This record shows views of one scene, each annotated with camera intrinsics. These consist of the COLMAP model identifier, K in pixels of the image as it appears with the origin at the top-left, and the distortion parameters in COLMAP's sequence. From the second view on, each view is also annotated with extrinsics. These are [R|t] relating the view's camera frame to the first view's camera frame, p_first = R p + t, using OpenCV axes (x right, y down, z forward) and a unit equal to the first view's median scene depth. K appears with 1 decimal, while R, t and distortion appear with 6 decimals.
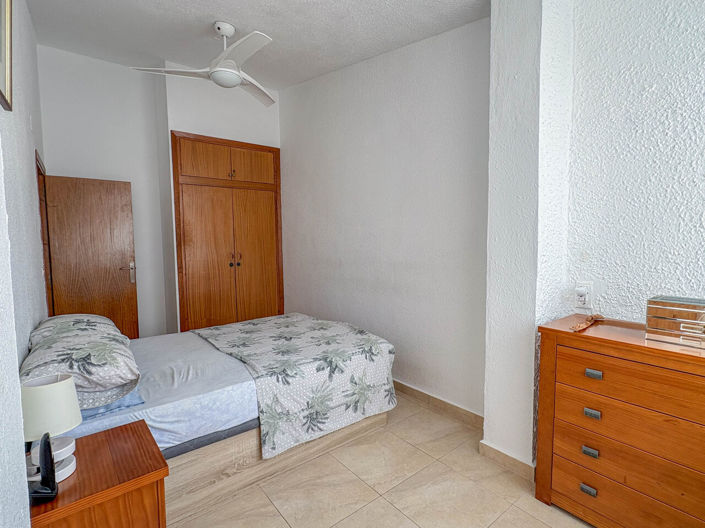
lens RADIAL K [[347.1, 0, 349.0], [0, 347.1, 265.0], [0, 0, 1]] dist [-0.000156, 0.000263]
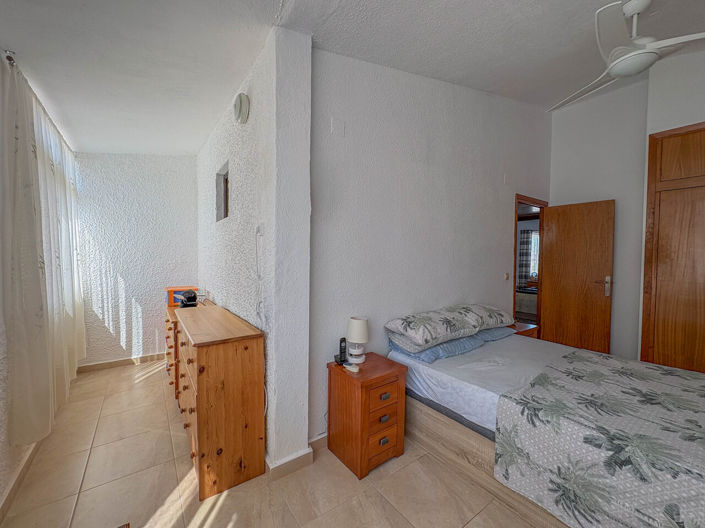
lens RADIAL K [[282.5, 0, 348.3], [0, 282.5, 265.3], [0, 0, 1]] dist [0.002640, -0.000640]
pose [[-0.031288, 0.049582, -0.998280, 0.491474], [-0.076857, 0.995692, 0.051862, -0.051715], [0.996551, 0.078347, -0.027343, 0.494130]]
